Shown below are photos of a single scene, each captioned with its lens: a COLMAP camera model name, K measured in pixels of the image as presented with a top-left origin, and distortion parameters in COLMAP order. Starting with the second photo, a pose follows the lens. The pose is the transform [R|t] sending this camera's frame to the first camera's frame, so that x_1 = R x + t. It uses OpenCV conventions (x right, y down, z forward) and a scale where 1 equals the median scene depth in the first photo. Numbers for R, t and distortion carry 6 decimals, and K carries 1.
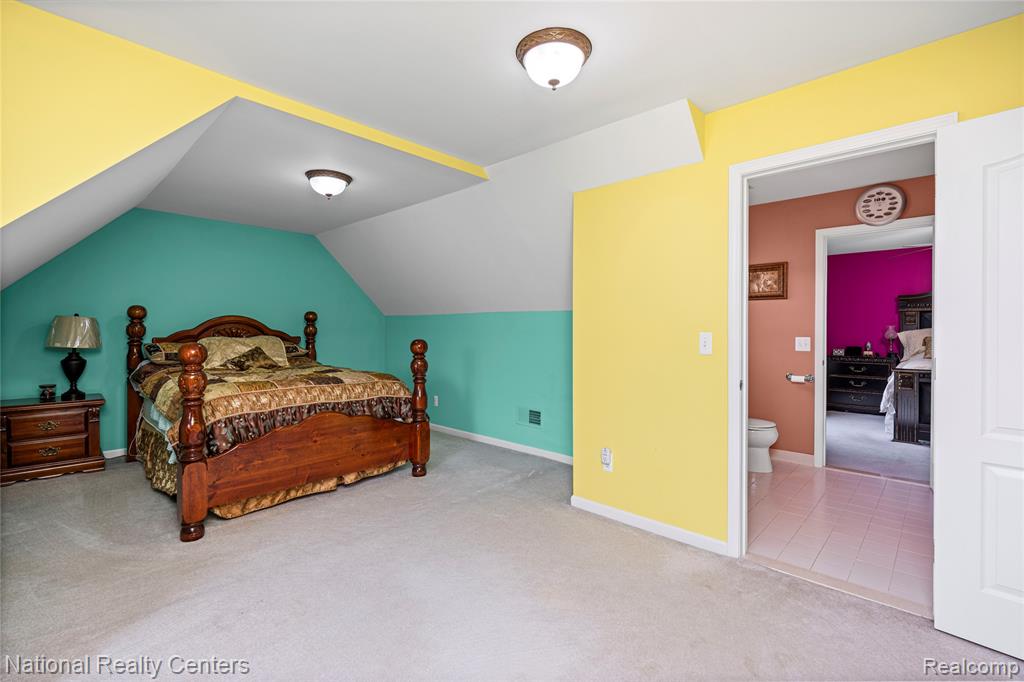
lens RADIAL K [[467.6, 0, 511.3], [0, 467.6, 335.9], [0, 0, 1]] dist [0.008384, -0.000590]
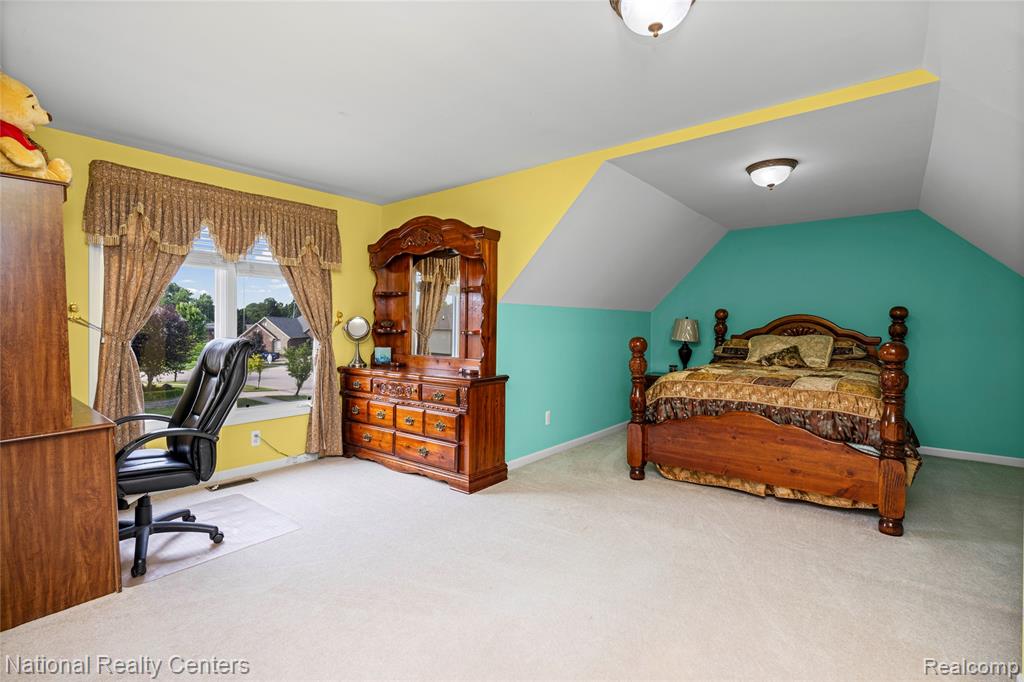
lens RADIAL K [[488.9, 0, 511.9], [0, 488.9, 336.7], [0, 0, 1]] dist [-0.002429, -0.000350]
pose [[0.069860, 0.018950, -0.997377, 0.562571], [-0.019599, 0.999653, 0.017620, -0.002910], [0.997364, 0.018317, 0.070207, 0.414935]]
